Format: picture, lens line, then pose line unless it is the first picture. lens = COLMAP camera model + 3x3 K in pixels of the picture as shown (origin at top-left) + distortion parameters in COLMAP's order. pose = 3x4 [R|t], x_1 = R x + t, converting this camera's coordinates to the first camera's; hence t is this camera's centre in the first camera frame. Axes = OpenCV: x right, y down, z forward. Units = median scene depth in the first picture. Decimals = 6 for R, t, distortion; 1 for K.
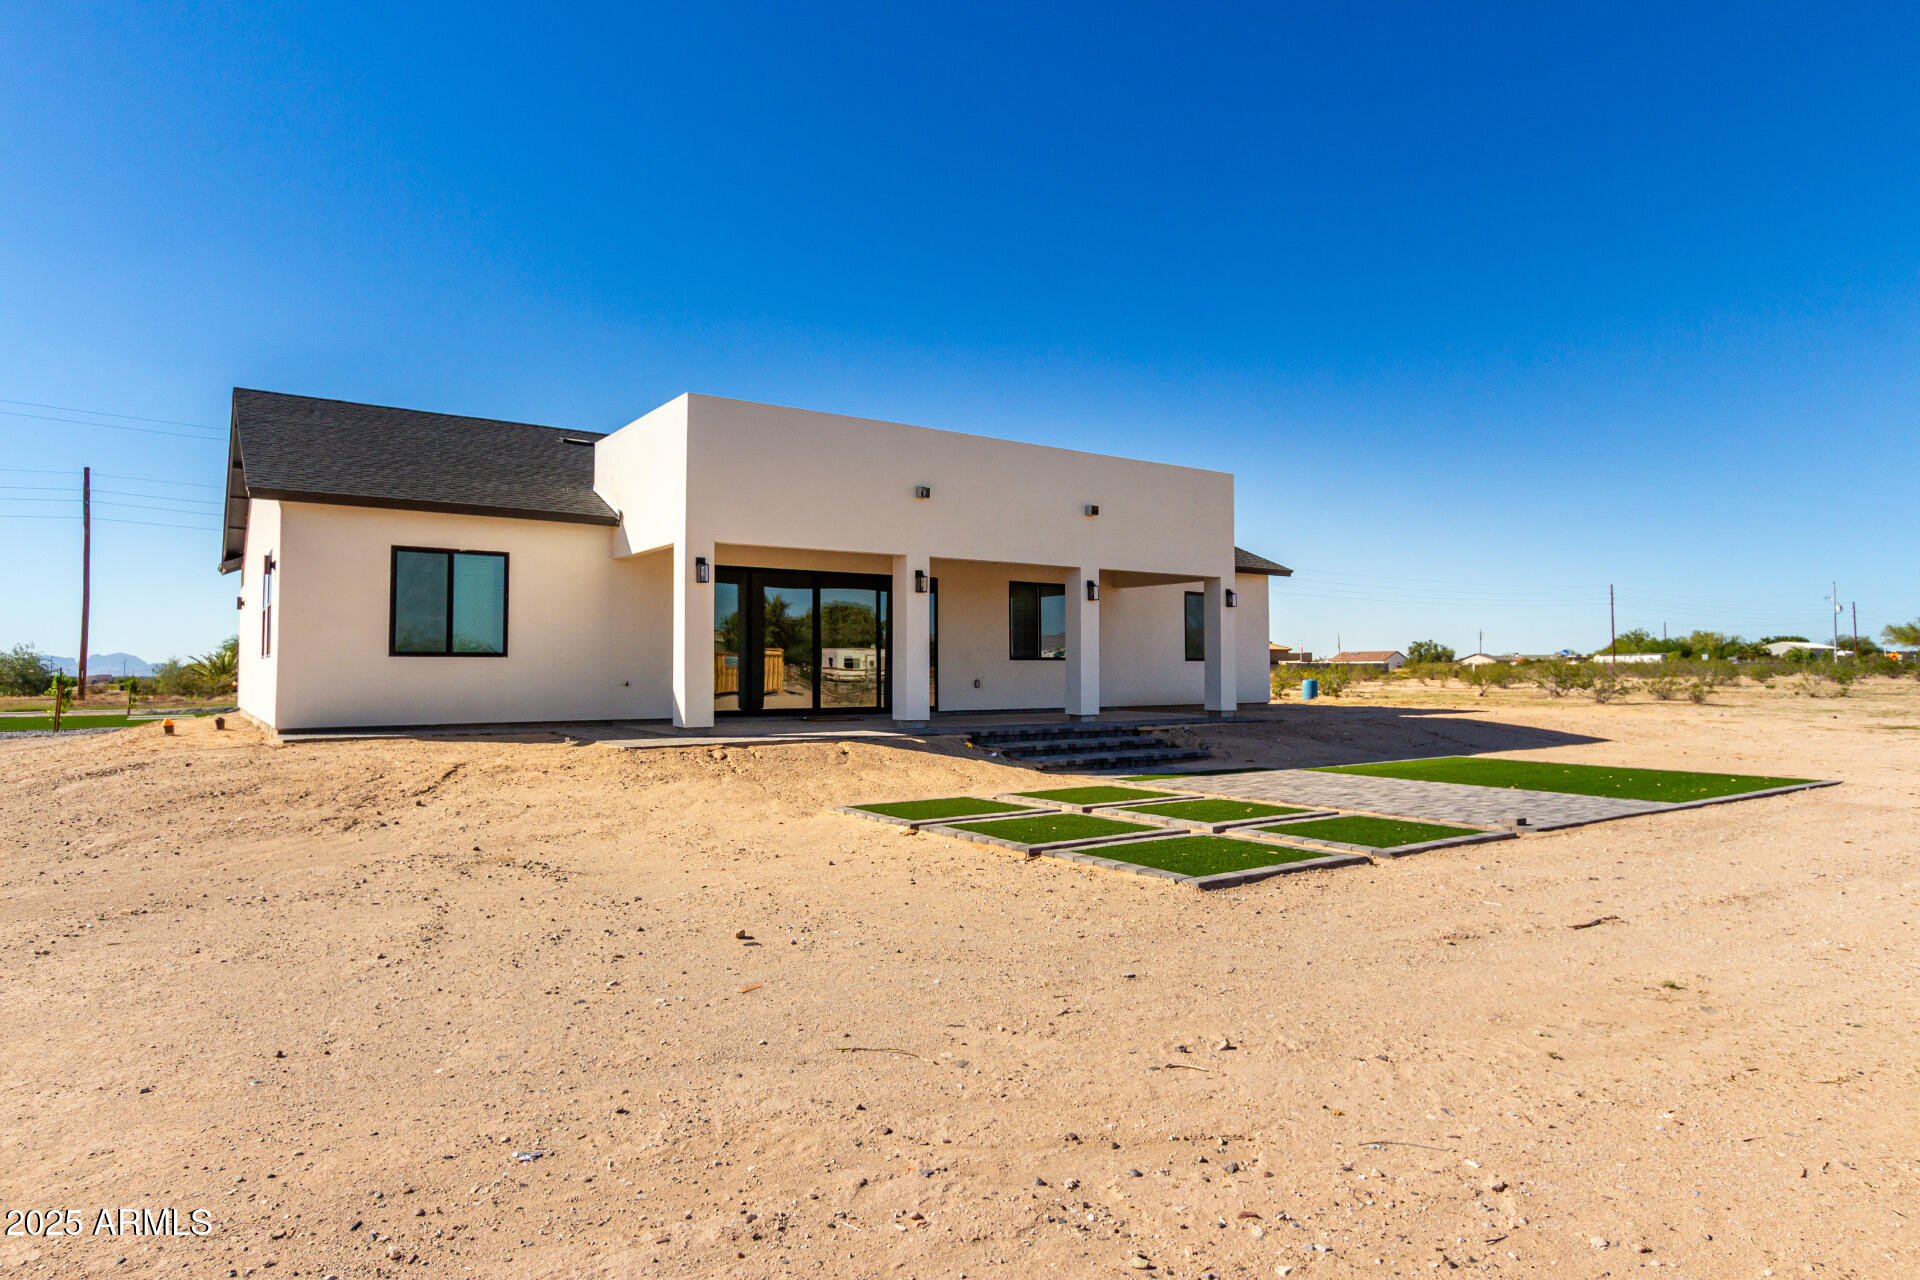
lens RADIAL K [[1088.0, 0, 945.5], [0, 1088.0, 642.9], [0, 0, 1]] dist [0.005115, 0.000416]
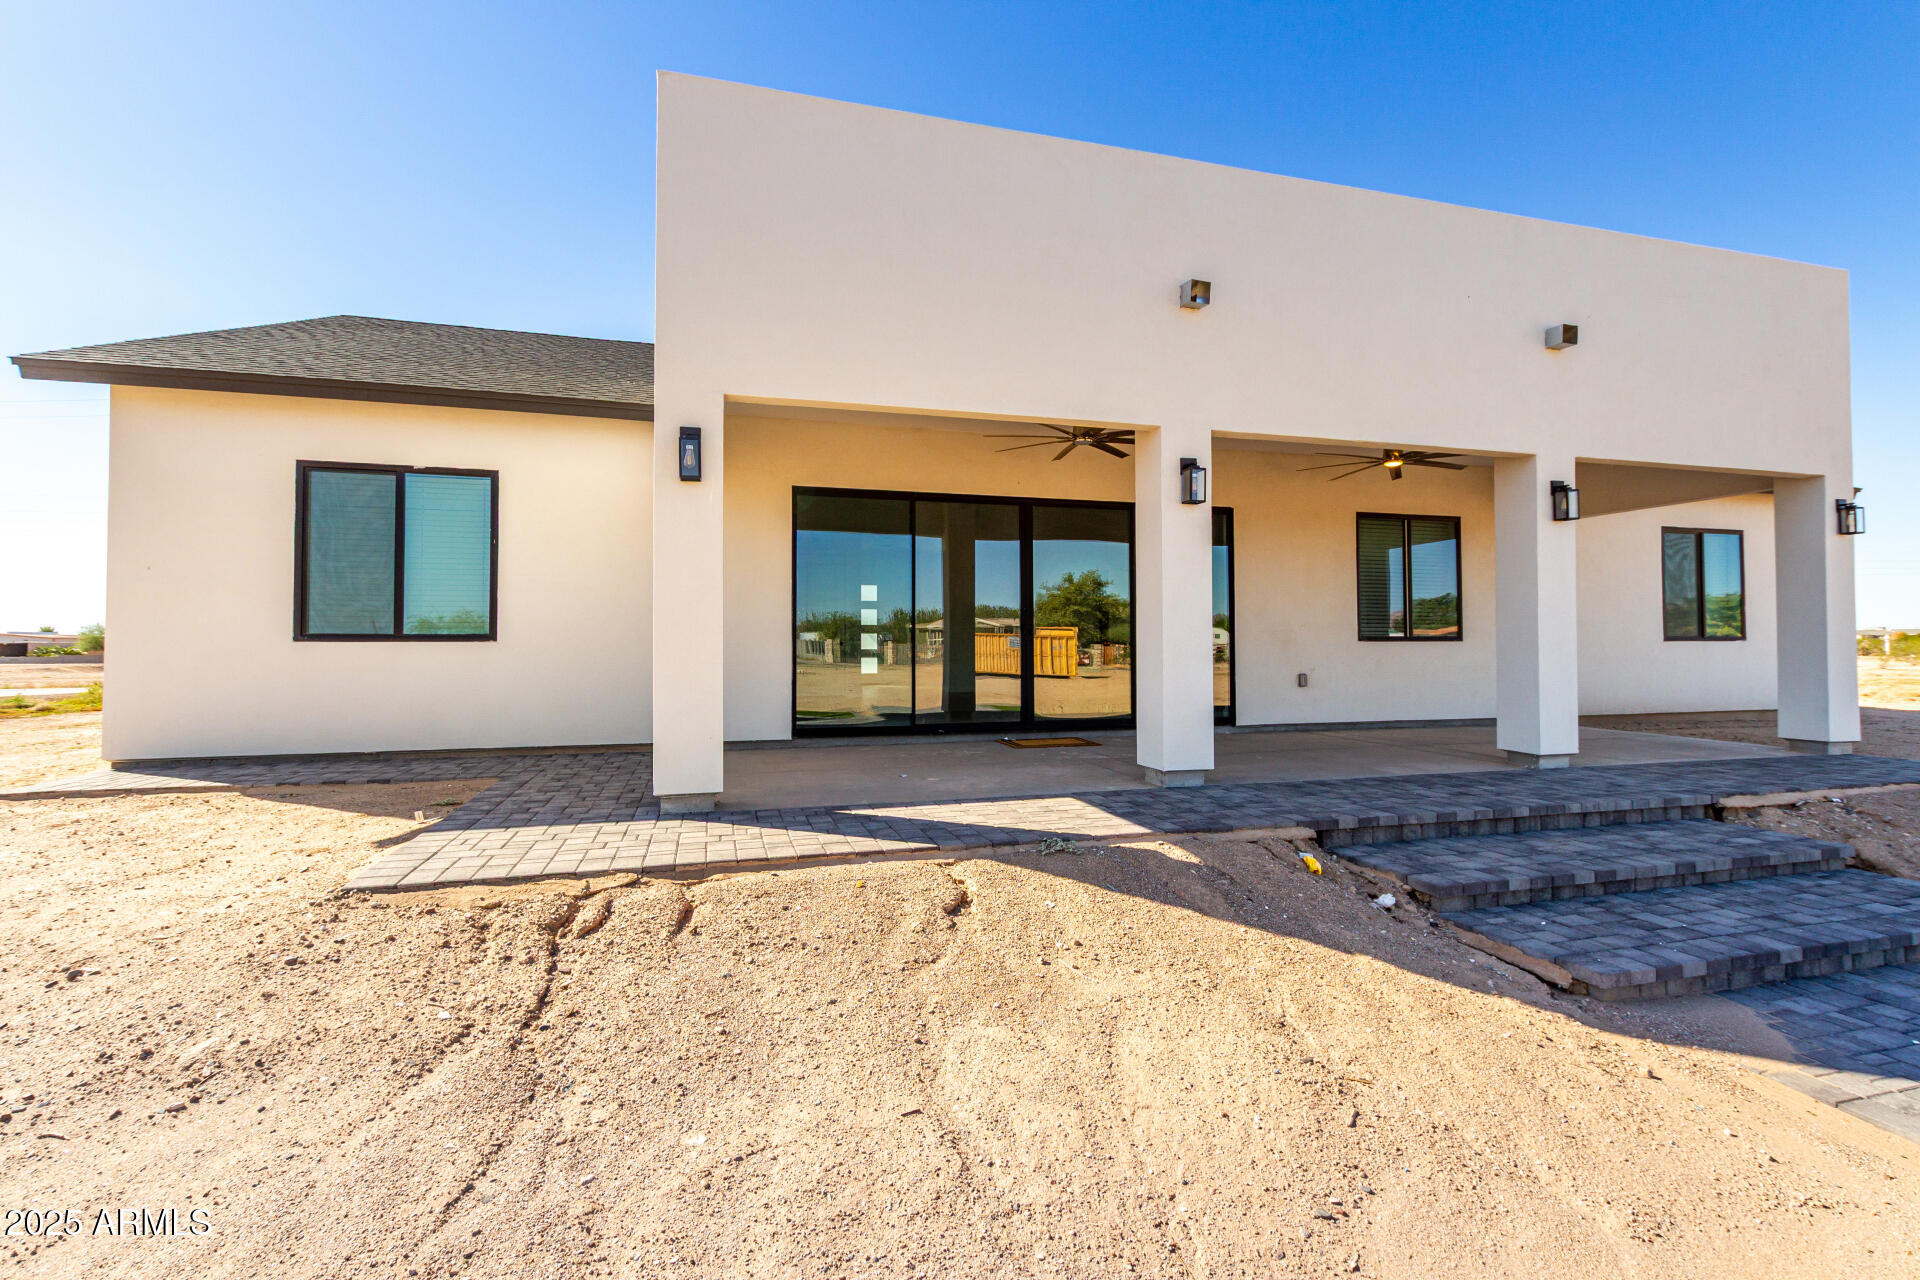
lens RADIAL K [[872.0, 0, 957.8], [0, 872.0, 635.5], [0, 0, 1]] dist [0.003730, -0.002078]
pose [[0.949205, -0.004973, -0.314620, -0.000163], [0.008908, 0.999899, 0.011070, 0.005806], [0.314533, -0.013310, 0.949153, 0.542969]]
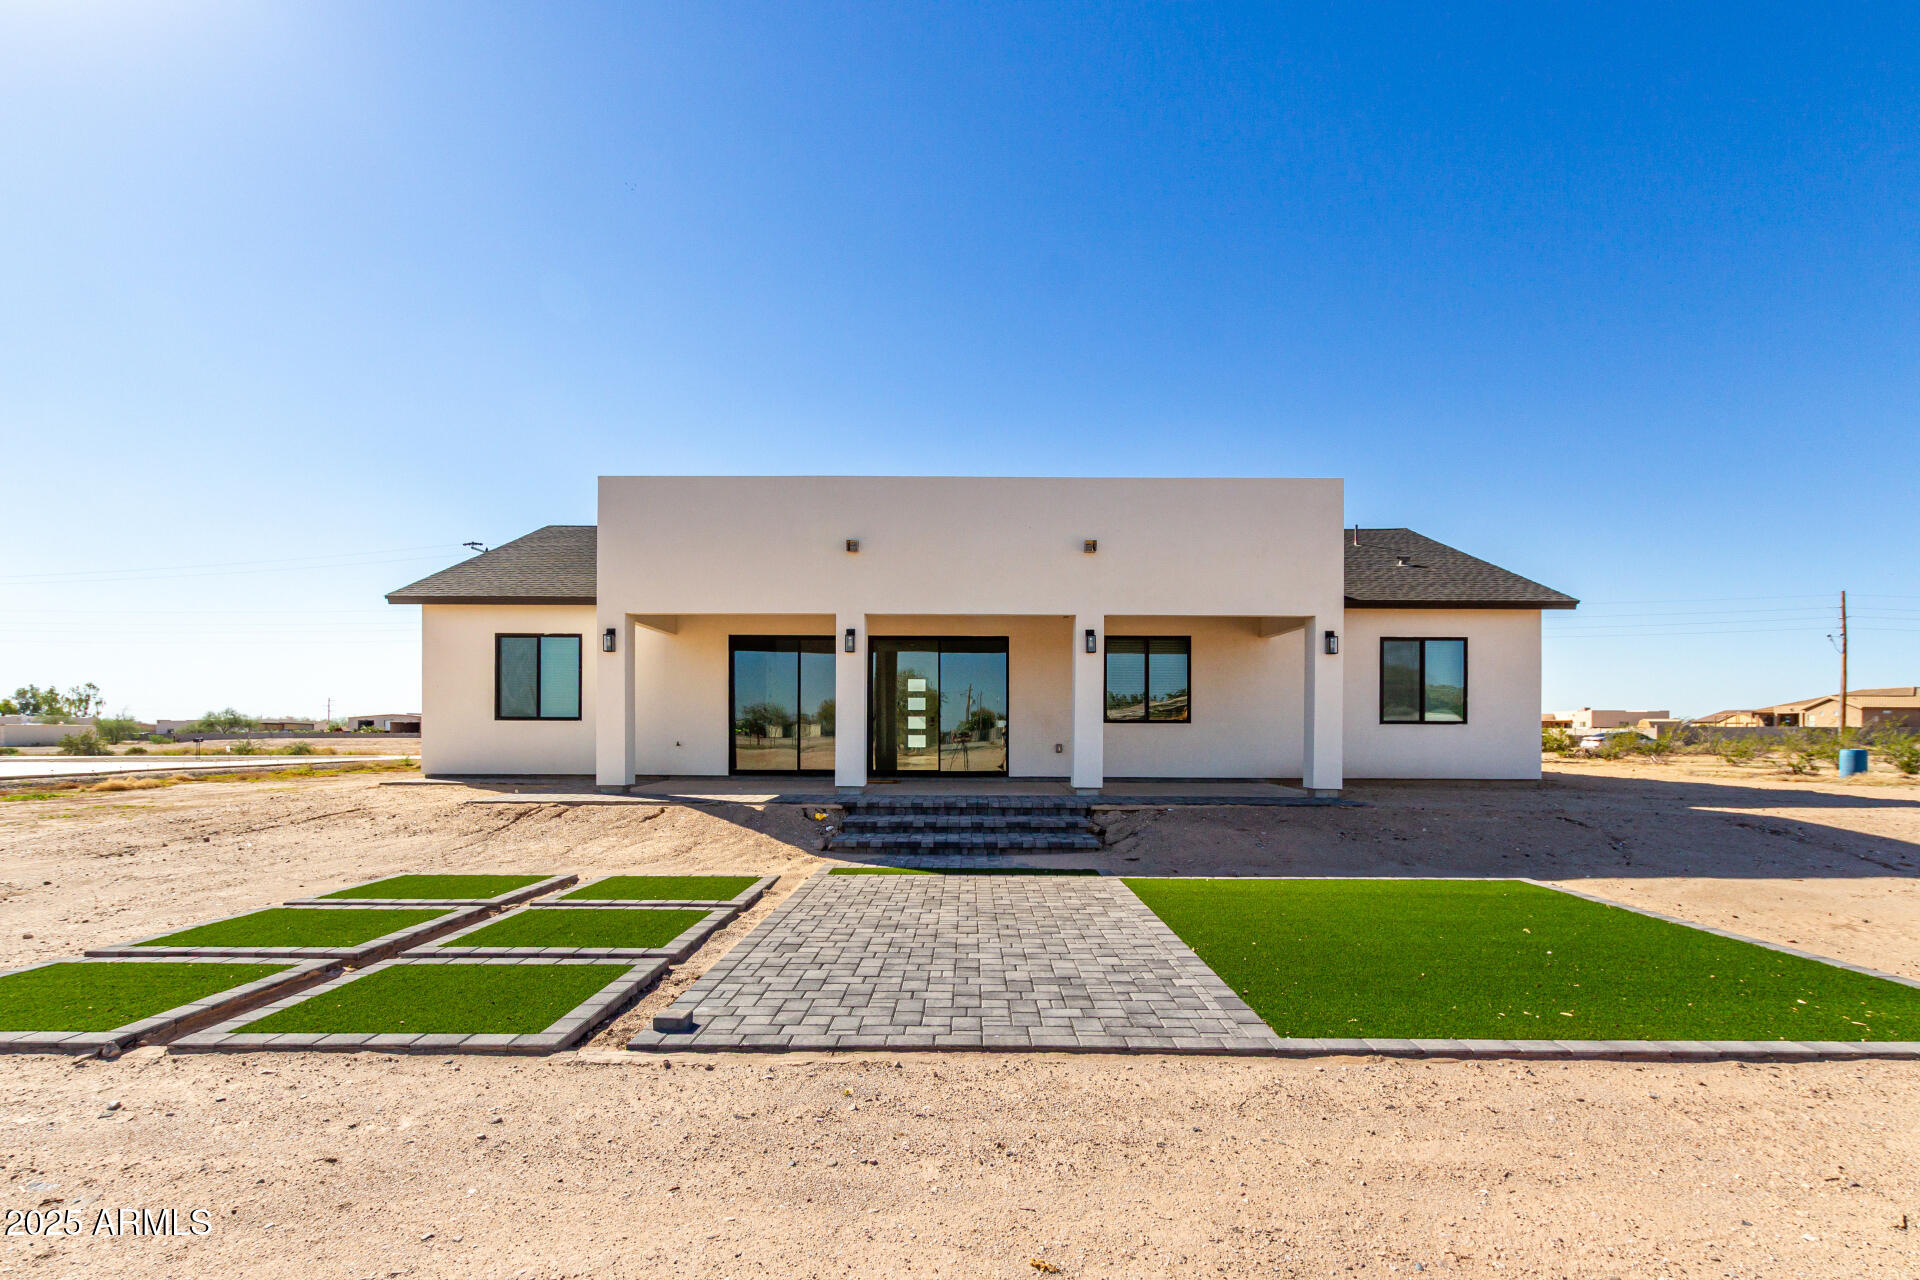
lens RADIAL K [[922.3, 0, 952.5], [0, 922.3, 722.2], [0, 0, 1]] dist [0.001611, 0.000275]
pose [[0.822018, 0.000242, -0.569462, 0.456550], [0.009130, 0.999866, 0.013604, 0.004005], [0.569389, -0.016381, 0.821905, 0.348807]]
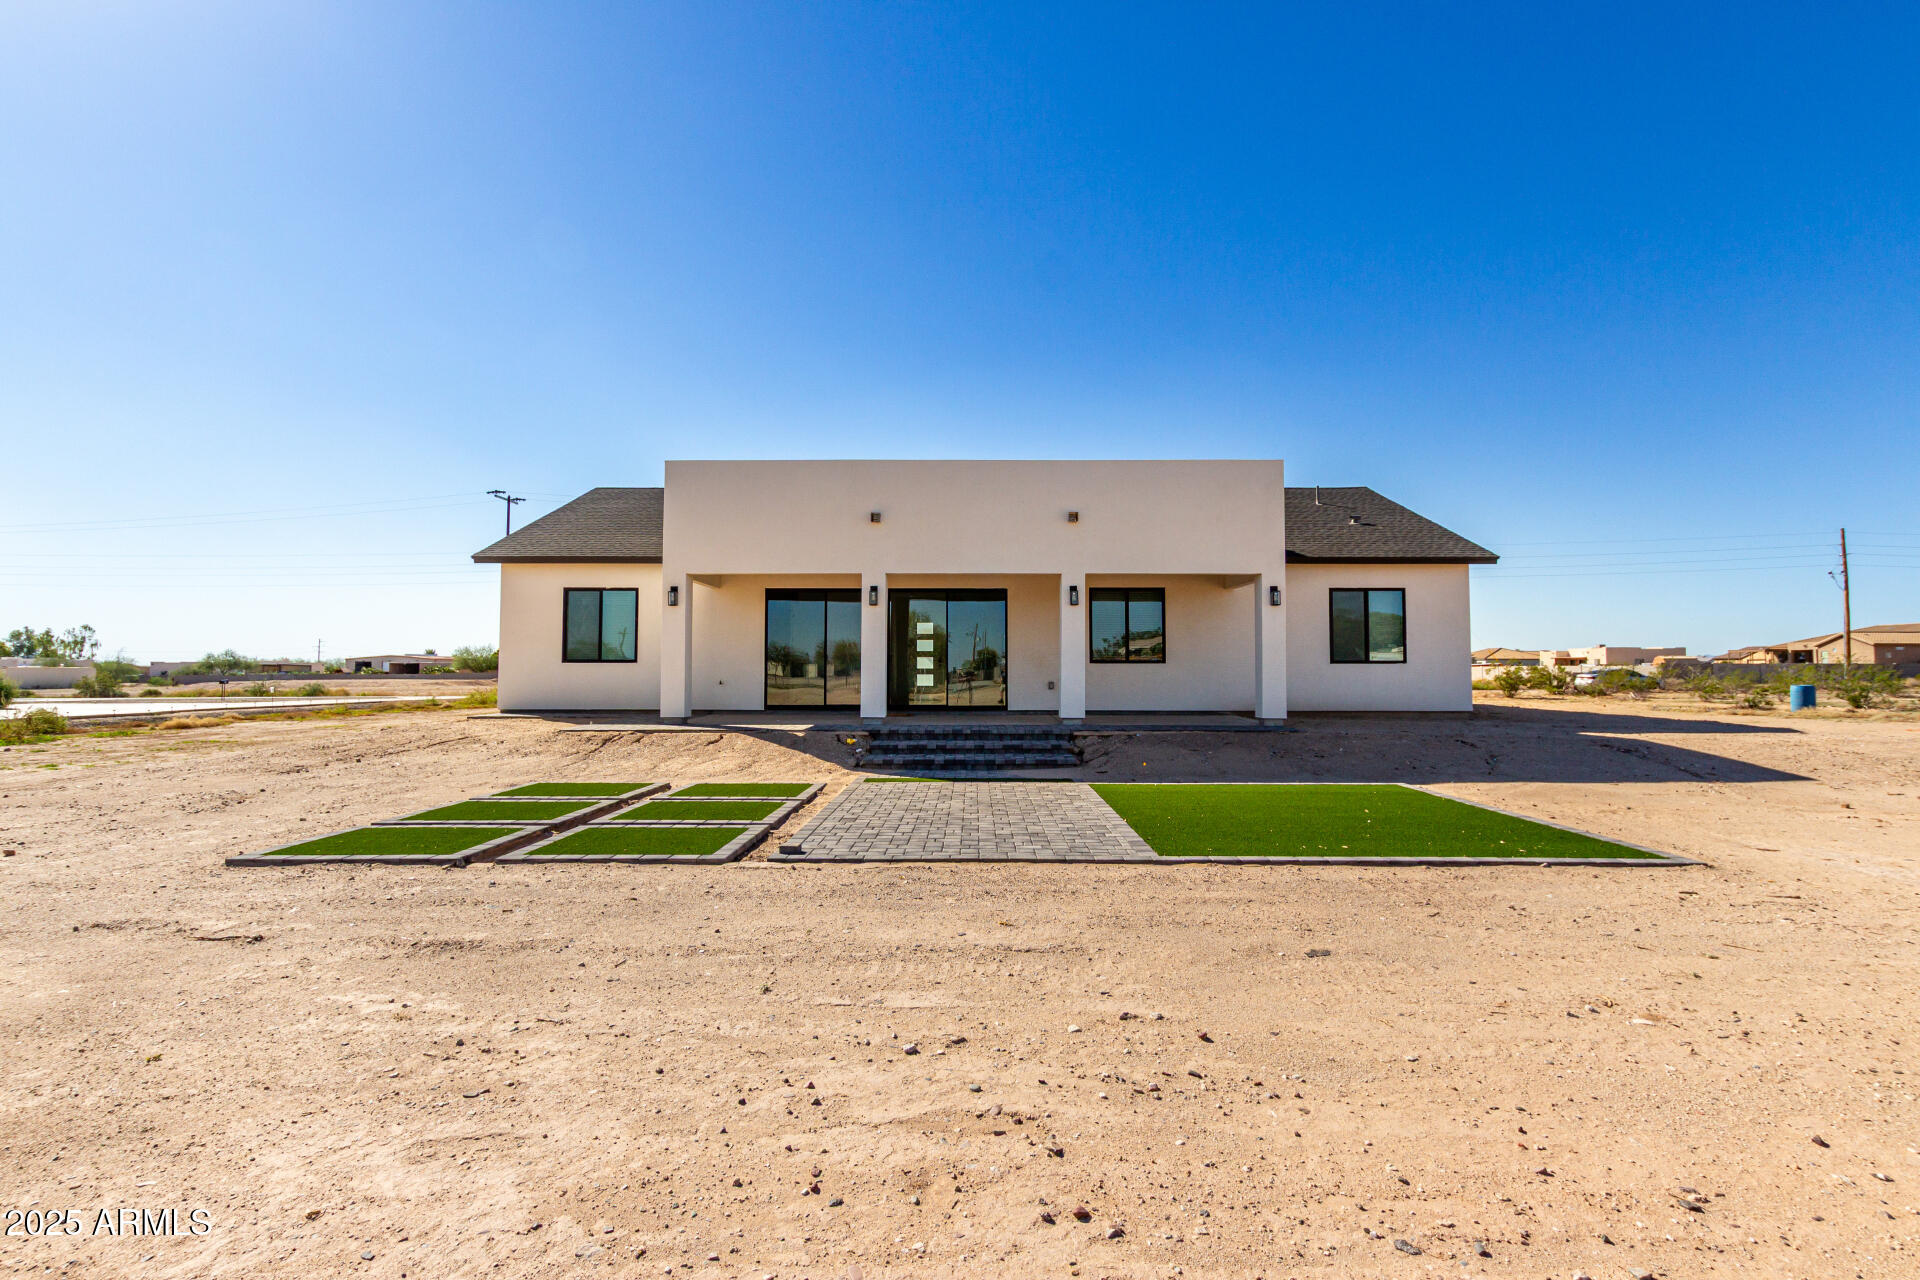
lens RADIAL K [[922.3, 0, 955.9], [0, 922.3, 642.6], [0, 0, 1]] dist [0.001611, 0.000275]
pose [[0.820920, -0.014107, -0.570869, 0.536051], [0.012357, 0.999900, -0.006939, 0.000400], [0.570910, -0.001358, 0.821012, 0.232073]]
